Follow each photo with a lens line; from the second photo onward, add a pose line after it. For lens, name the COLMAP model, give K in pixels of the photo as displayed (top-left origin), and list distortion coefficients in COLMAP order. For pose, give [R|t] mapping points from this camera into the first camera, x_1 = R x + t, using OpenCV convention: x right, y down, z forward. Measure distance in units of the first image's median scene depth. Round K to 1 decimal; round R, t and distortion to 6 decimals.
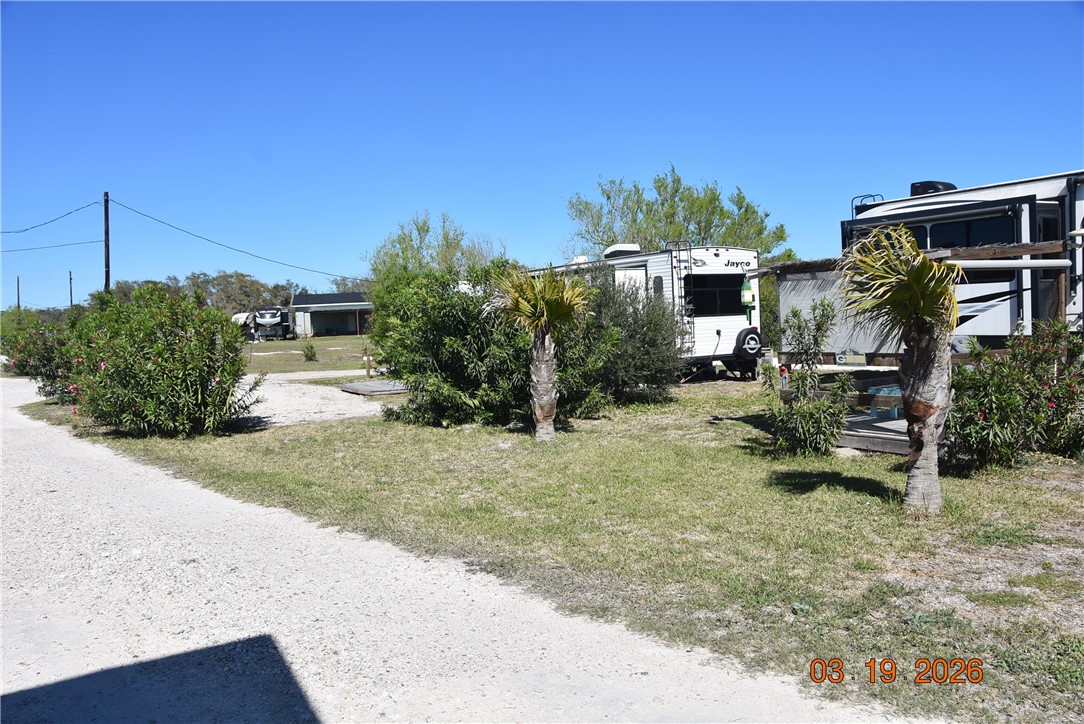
lens RADIAL K [[860.8, 0, 546.3], [0, 860.8, 361.6], [0, 0, 1]] dist [-0.100593, 0.023341]
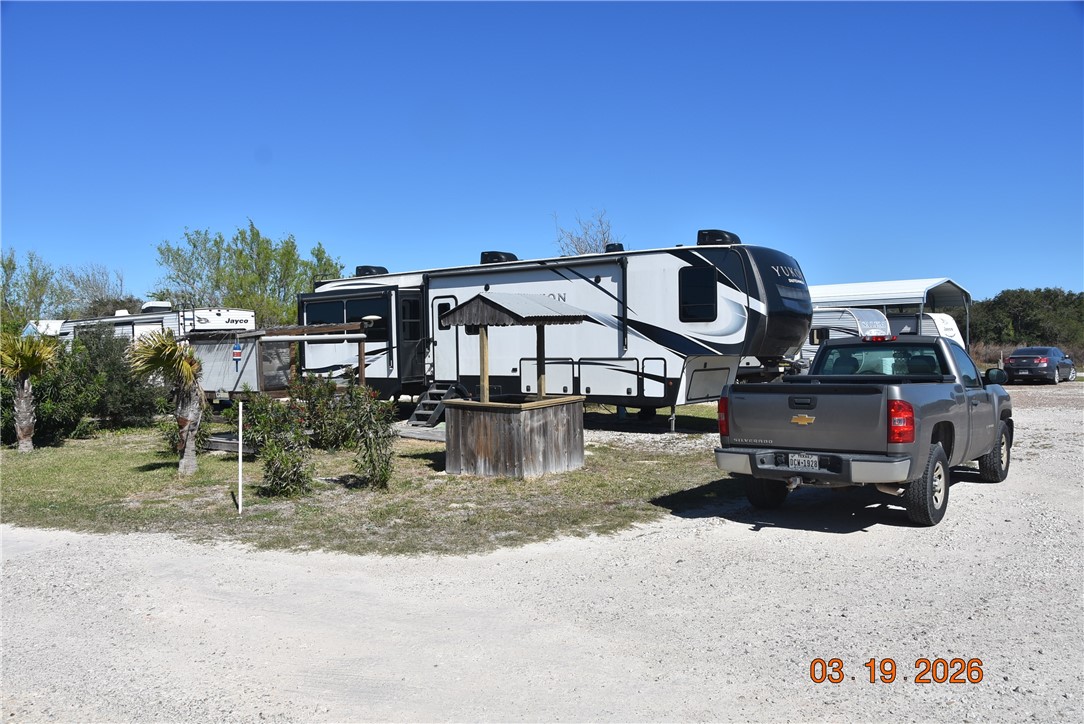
lens RADIAL K [[860.8, 0, 539.4], [0, 860.8, 364.0], [0, 0, 1]] dist [-0.100593, 0.023341]
pose [[0.921803, 0.003600, 0.387642, 0.168358], [0.010605, 0.999349, -0.034498, 0.000410], [-0.387514, 0.035911, 0.921164, -0.421148]]
